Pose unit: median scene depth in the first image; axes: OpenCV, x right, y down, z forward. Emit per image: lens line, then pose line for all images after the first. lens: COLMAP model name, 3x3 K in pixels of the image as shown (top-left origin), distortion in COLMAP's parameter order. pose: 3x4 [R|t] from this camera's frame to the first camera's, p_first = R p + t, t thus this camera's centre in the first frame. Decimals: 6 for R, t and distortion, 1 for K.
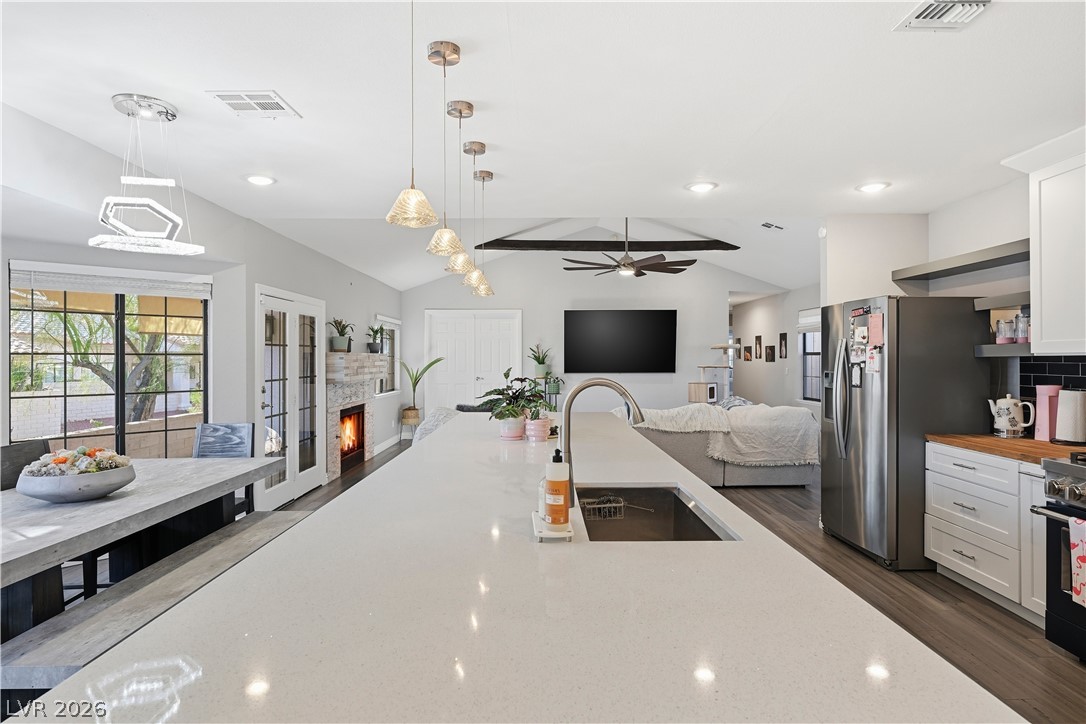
lens RADIAL K [[595.2, 0, 544.0], [0, 595.2, 355.7], [0, 0, 1]] dist [-0.001786, -0.000226]
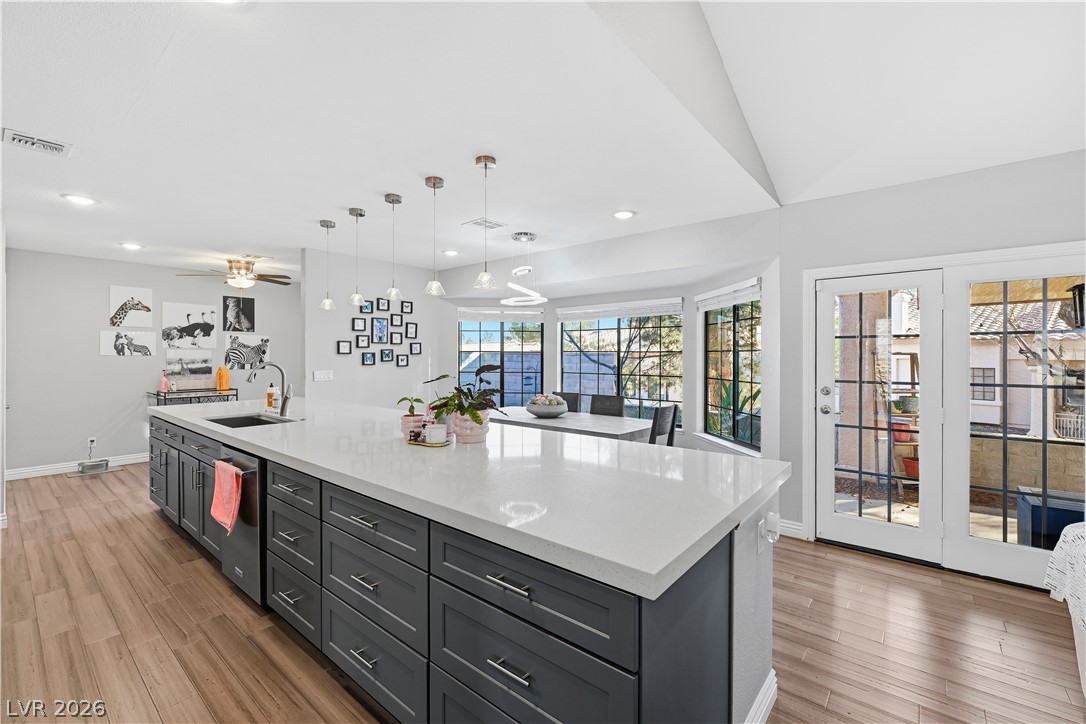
lens RADIAL K [[457.1, 0, 544.0], [0, 457.1, 355.9], [0, 0, 1]] dist [-0.003218, -0.000363]
pose [[-0.639677, 0.002756, -0.768639, 0.339117], [0.003718, 0.999993, 0.000492, 0.008561], [0.768635, -0.002543, -0.639683, 1.295895]]
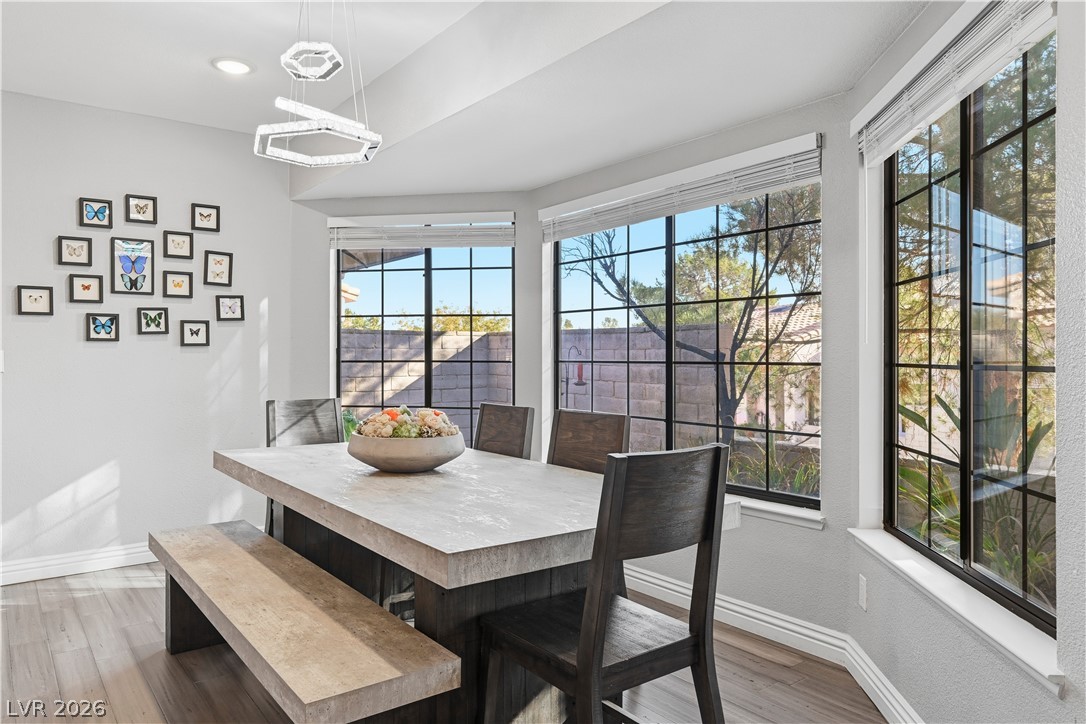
lens RADIAL K [[722.7, 0, 545.5], [0, 722.7, 358.9], [0, 0, 1]] dist [0.002331, 0.001411]
pose [[-0.793265, 0.006068, -0.608847, -0.208087], [0.006574, 0.999977, 0.001401, 0.057490], [0.608841, -0.002891, -0.793287, 1.178992]]
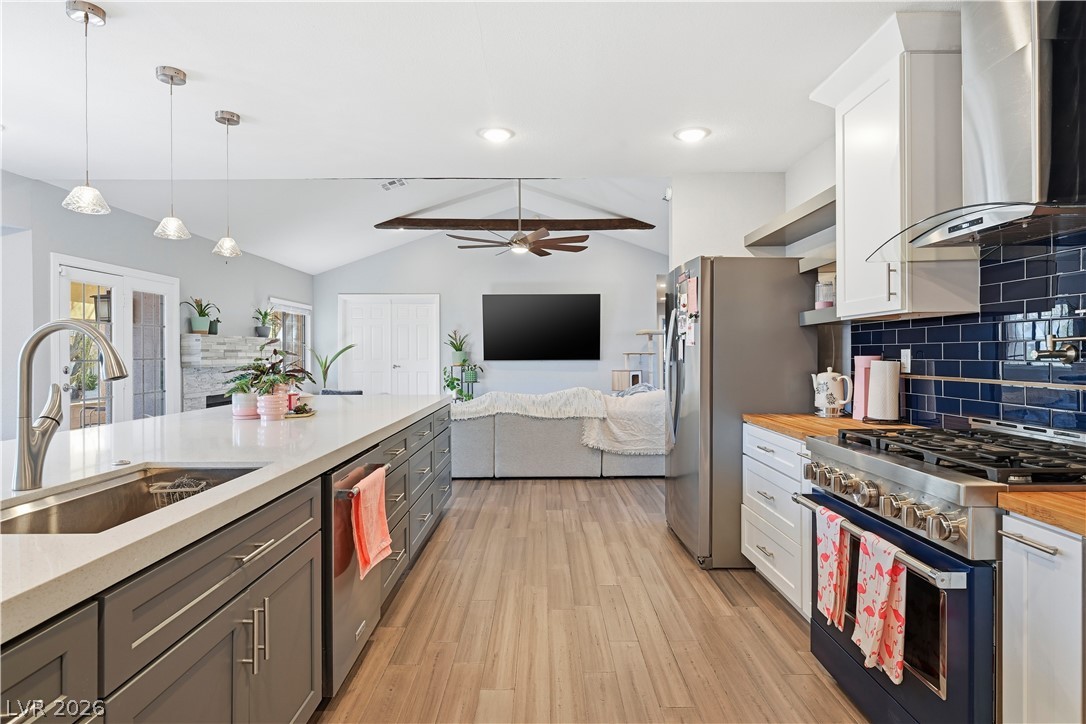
lens RADIAL K [[595.2, 0, 544.0], [0, 595.2, 355.7], [0, 0, 1]] dist [-0.001786, -0.000226]
pose [[0.999997, -0.001283, -0.002303, 0.306665], [0.001299, 0.999974, 0.007064, 0.034487], [0.002294, -0.007067, 0.999972, 0.106459]]
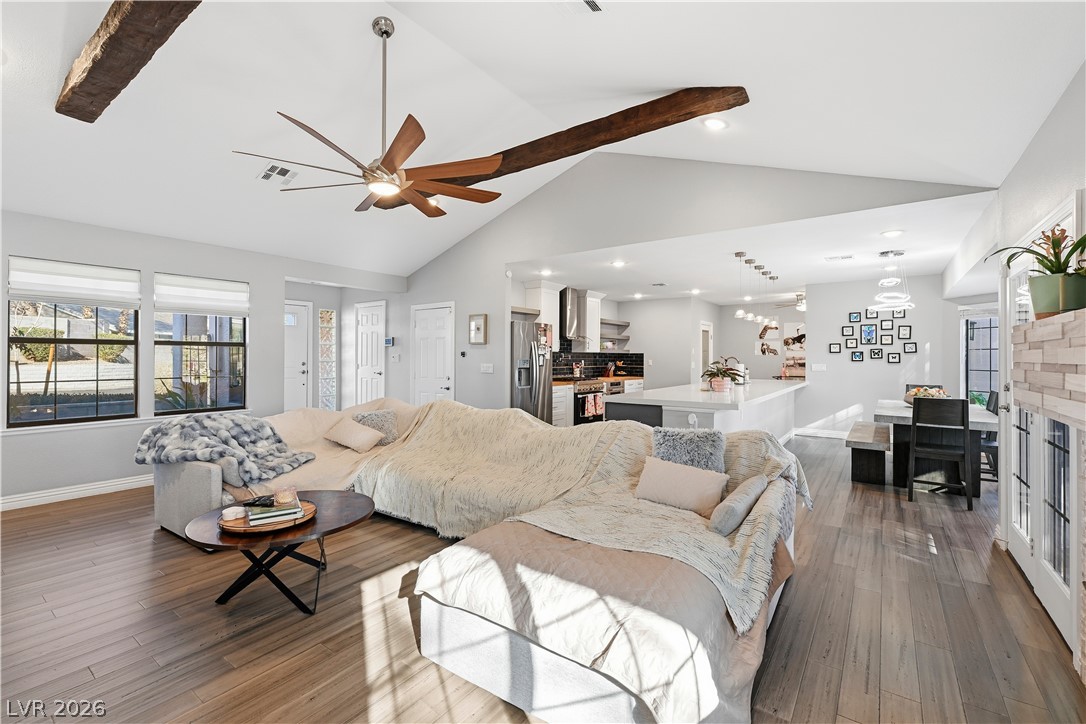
lens RADIAL K [[463.5, 0, 546.1], [0, 463.5, 357.6], [0, 0, 1]] dist [0.001531, 0.000004]
pose [[-0.809016, 0.000238, 0.587787, -0.396284], [-0.002234, 0.999991, -0.003479, 0.028416], [-0.587783, -0.004128, -0.809008, 2.153039]]
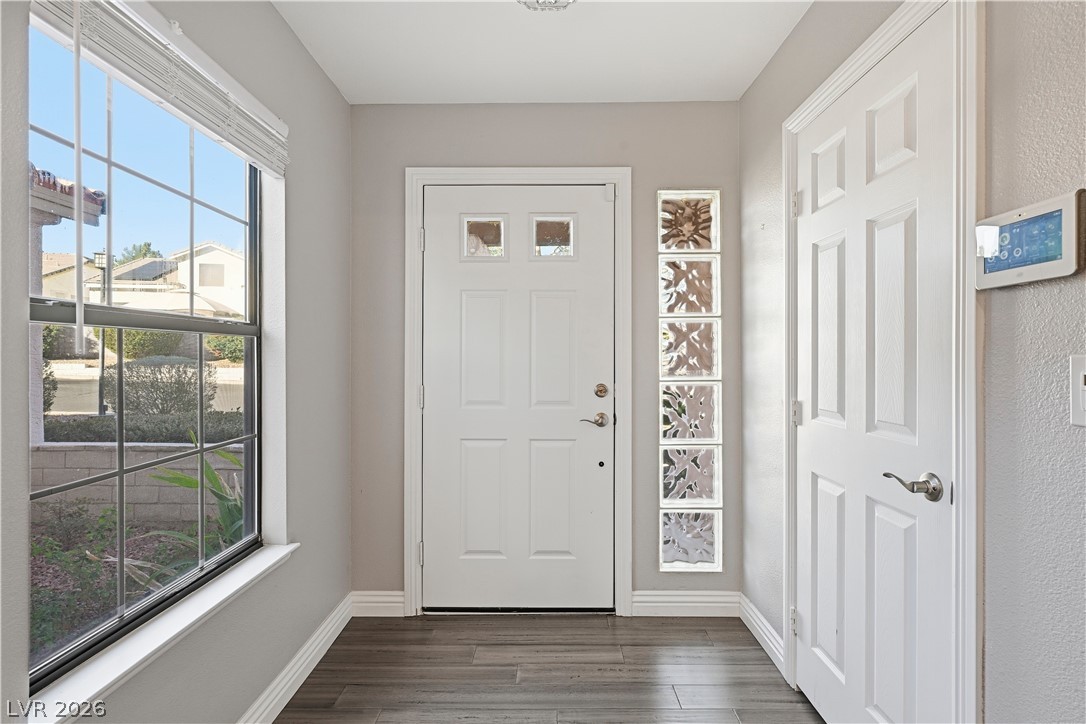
lens RADIAL K [[505.5, 0, 543.0], [0, 505.5, 362.0], [0, 0, 1]] dist [-0.001837, -0.000094]
pose [[0.008016, -0.002922, 0.999964, 0.866971], [-0.000782, 0.999995, 0.002928, 0.015584], [-0.999968, -0.000806, 0.008013, 1.311857]]
